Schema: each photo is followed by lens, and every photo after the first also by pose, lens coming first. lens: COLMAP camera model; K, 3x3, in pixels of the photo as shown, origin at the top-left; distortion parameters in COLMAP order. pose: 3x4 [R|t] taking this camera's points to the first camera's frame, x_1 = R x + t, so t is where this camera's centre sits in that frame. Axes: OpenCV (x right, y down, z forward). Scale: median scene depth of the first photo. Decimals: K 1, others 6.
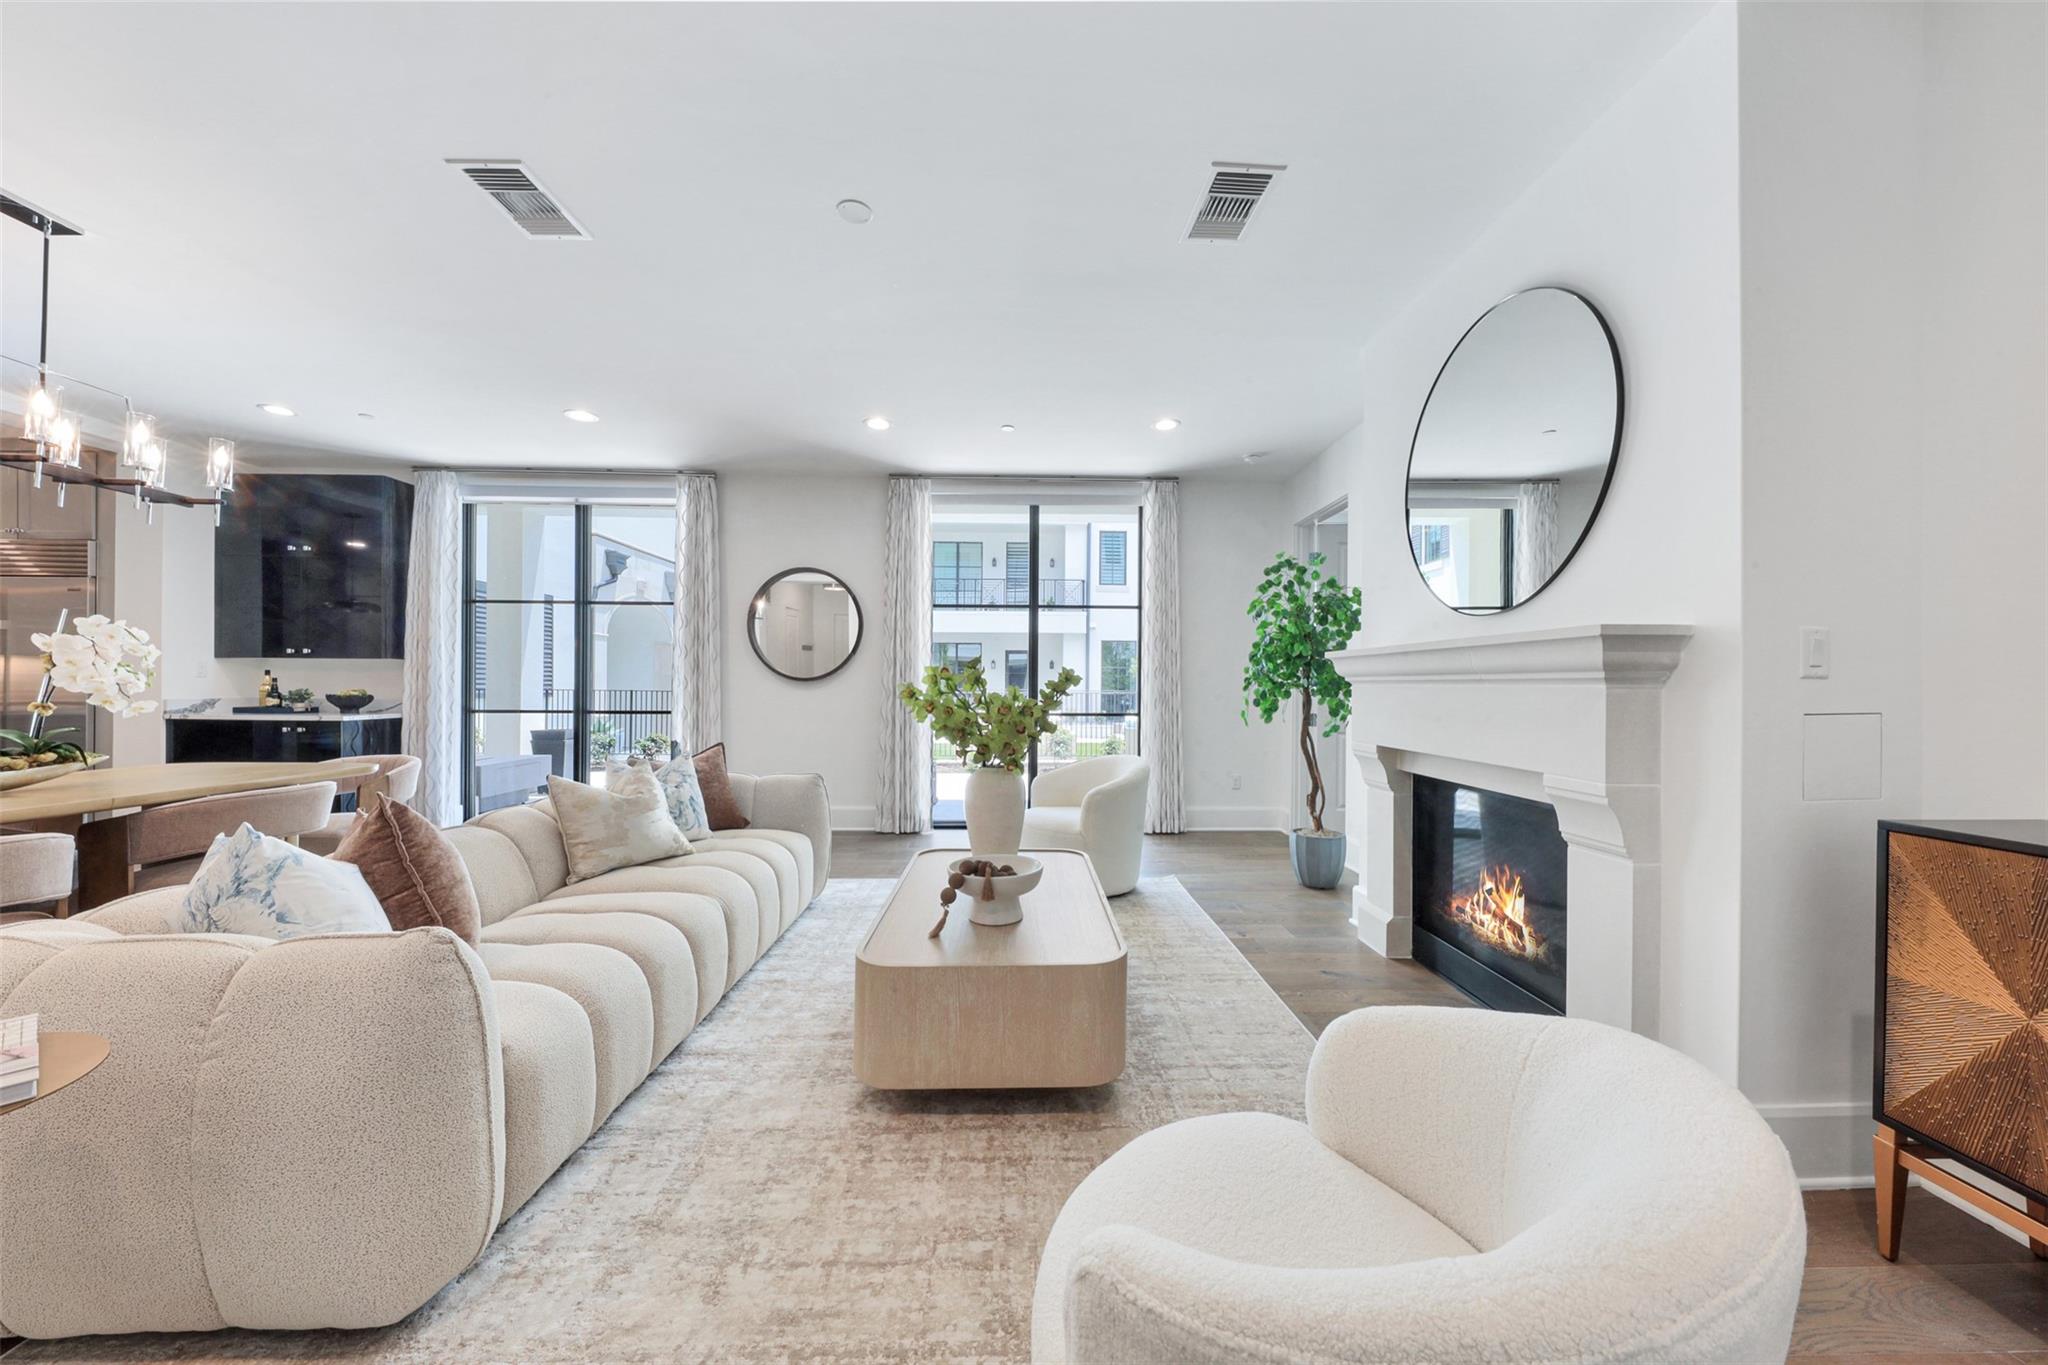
lens RADIAL K [[727.3, 0, 1028.4], [0, 727.3, 679.1], [0, 0, 1]] dist [0.001031, 0.000188]
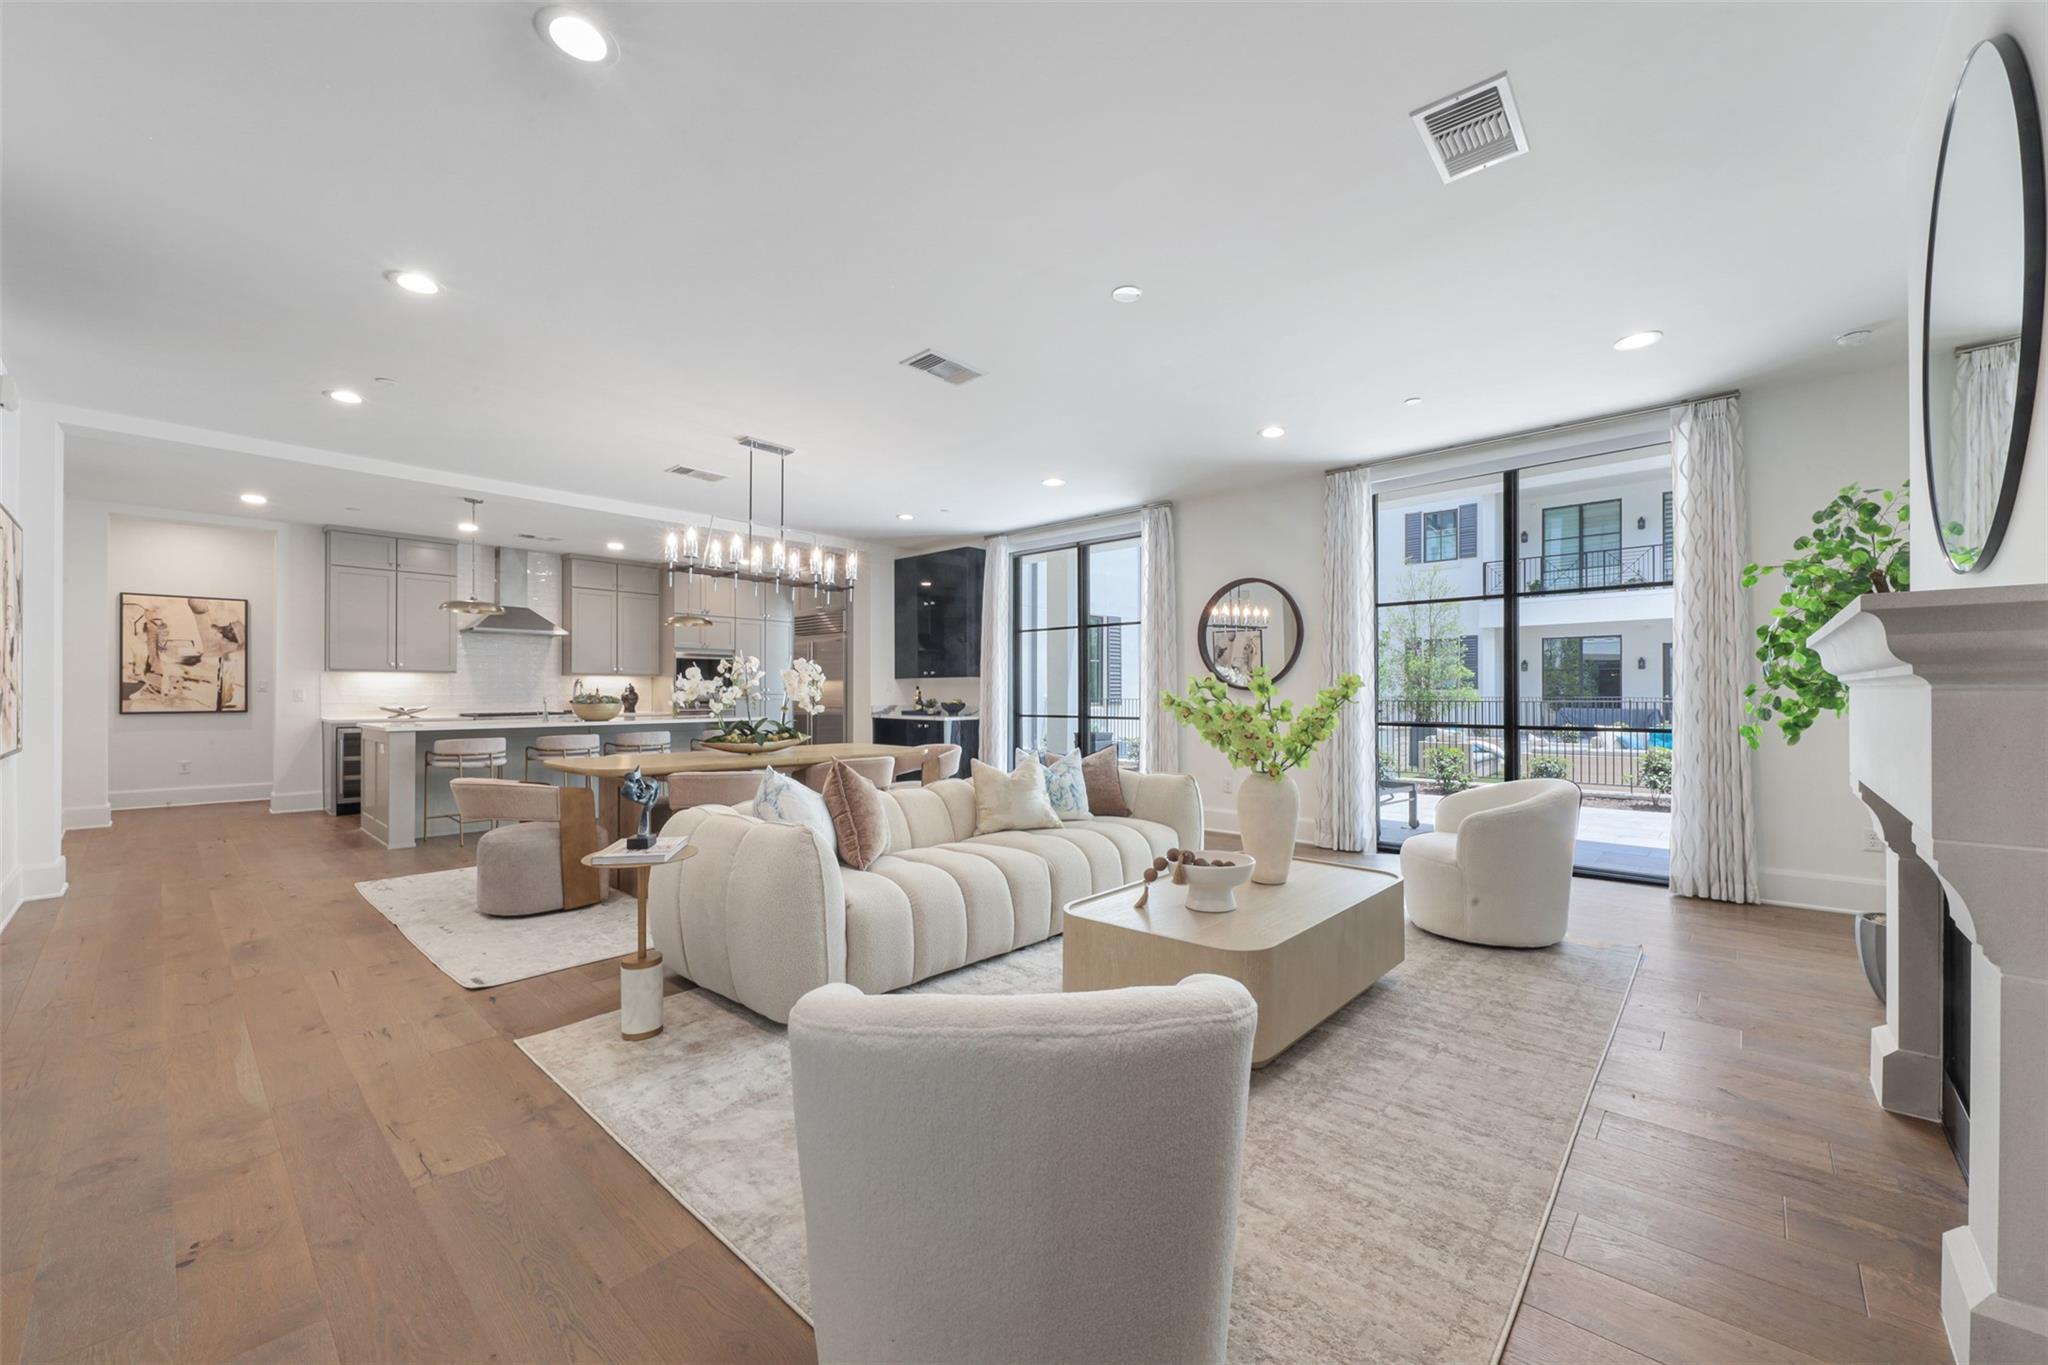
lens RADIAL K [[794.8, 0, 1024.0], [0, 794.8, 682.5], [0, 0, 1]] dist [0.000445, 0.000162]
pose [[0.715259, -0.017491, -0.698640, 0.322738], [0.013325, 0.999846, -0.011390, 0.001329], [0.698732, -0.001163, 0.715382, -0.024419]]
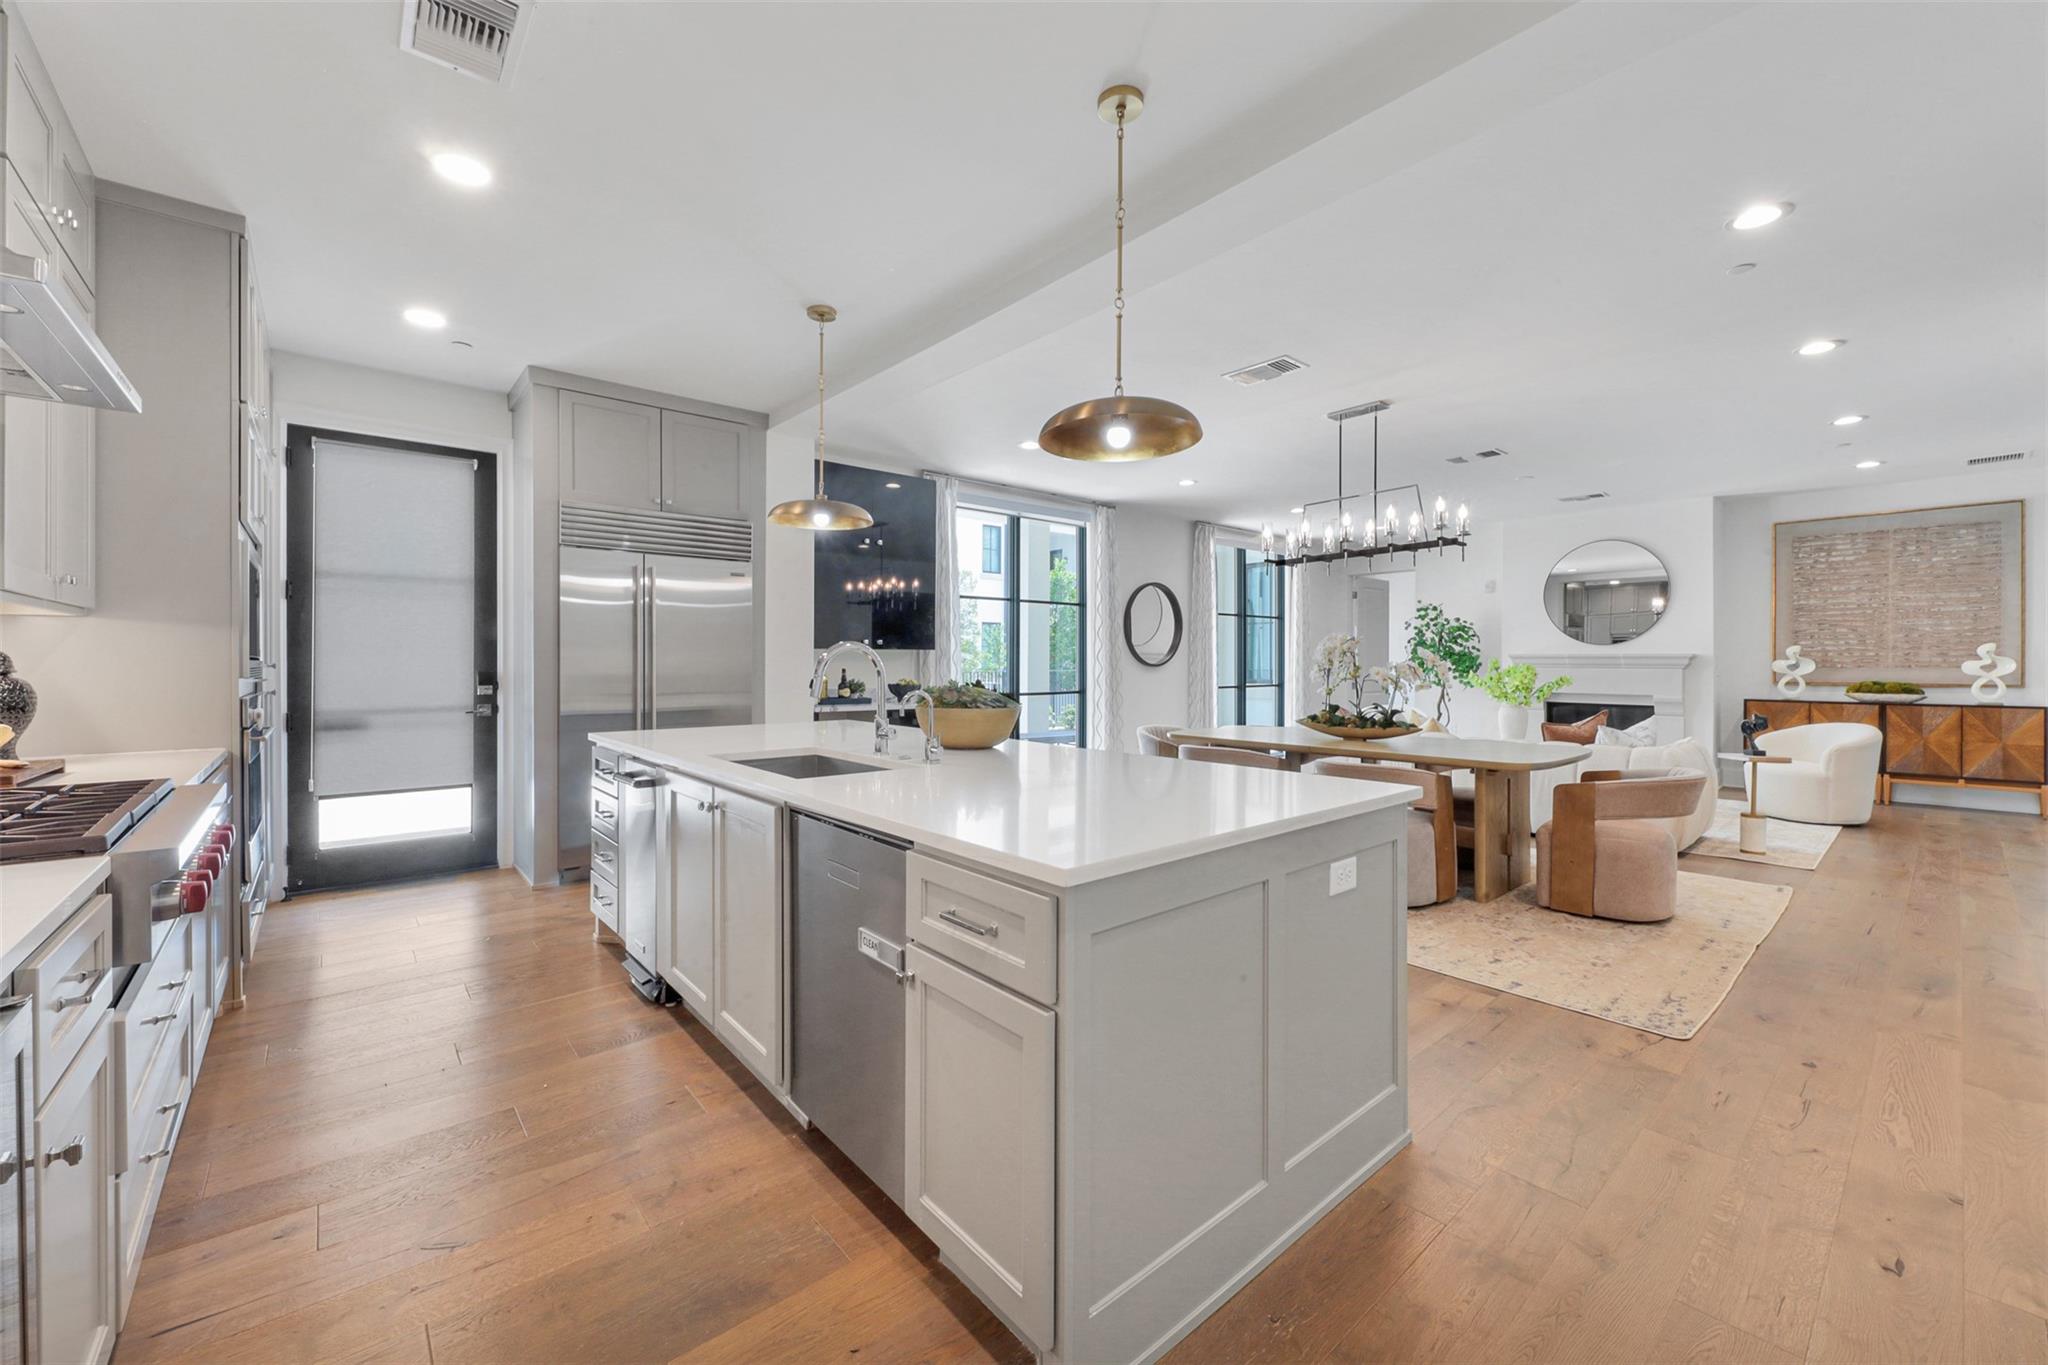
lens RADIAL K [[794.8, 0, 1024.0], [0, 794.8, 682.5], [0, 0, 1]] dist [0.000445, 0.000162]
pose [[0.772108, -0.019173, 0.635202, -1.889093], [0.000810, 0.999574, 0.029188, -0.017630], [-0.635491, -0.022022, 0.771794, 0.026212]]
